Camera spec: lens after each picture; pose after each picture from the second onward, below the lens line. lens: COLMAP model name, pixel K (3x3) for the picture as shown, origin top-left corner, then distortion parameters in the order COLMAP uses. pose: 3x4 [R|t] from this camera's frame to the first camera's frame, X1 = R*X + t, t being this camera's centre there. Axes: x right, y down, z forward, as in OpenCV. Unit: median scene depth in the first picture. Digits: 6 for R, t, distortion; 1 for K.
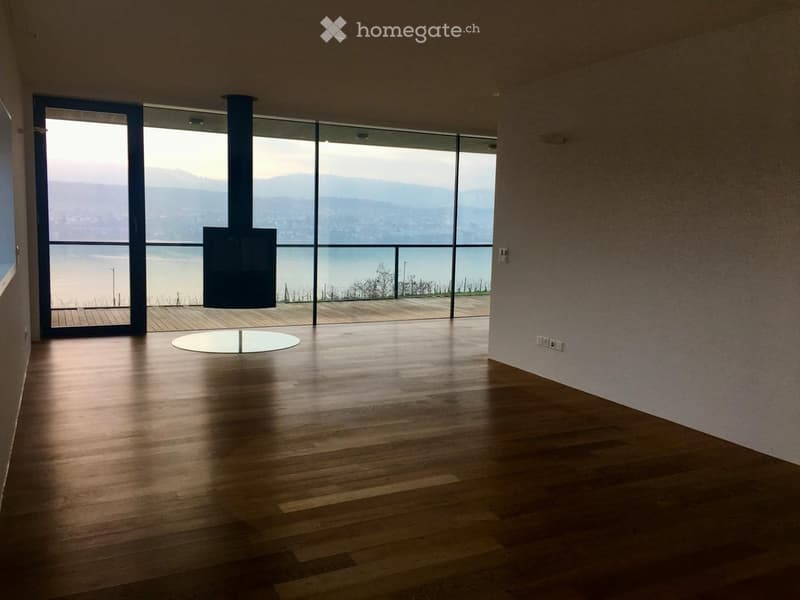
lens RADIAL K [[688.7, 0, 400.0], [0, 688.7, 300.0], [0, 0, 1]] dist [0.006990, -0.002333]
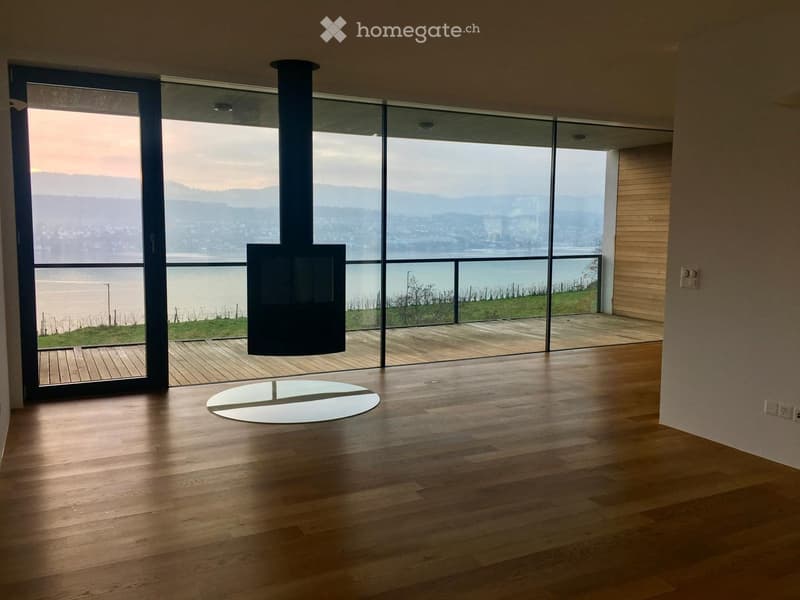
lens RADIAL K [[688.7, 0, 400.0], [0, 688.7, 300.0], [0, 0, 1]] dist [0.006990, -0.002333]
pose [[0.999788, -0.018959, 0.008066, -0.122000], [0.019053, 0.999750, -0.011700, -0.032867], [-0.007842, 0.011851, 0.999899, 0.253519]]
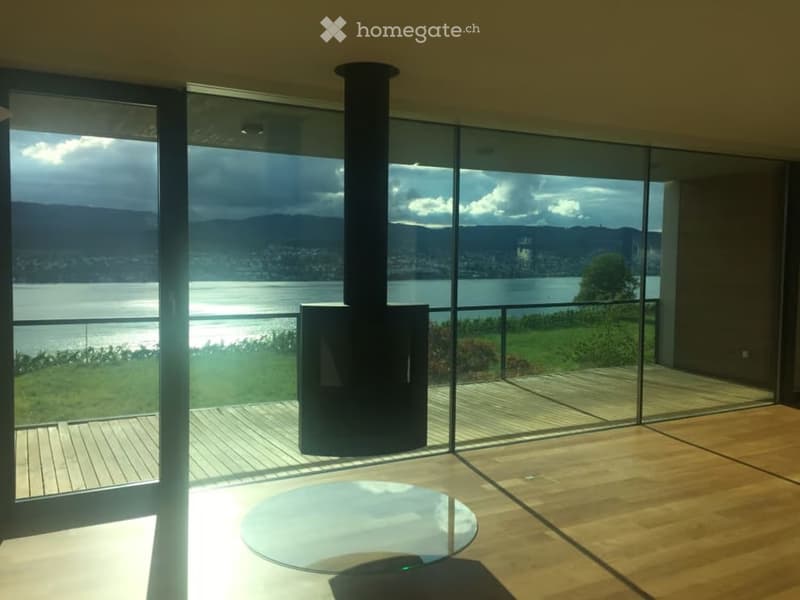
lens RADIAL K [[692.2, 0, 388.6], [0, 692.2, 294.3], [0, 0, 1]] dist [0.011392, 0.003334]
pose [[0.999497, -0.020258, 0.024418, -0.215338], [0.021743, 0.997828, -0.062189, -0.075061], [-0.023105, 0.062689, 0.997766, 0.423012]]
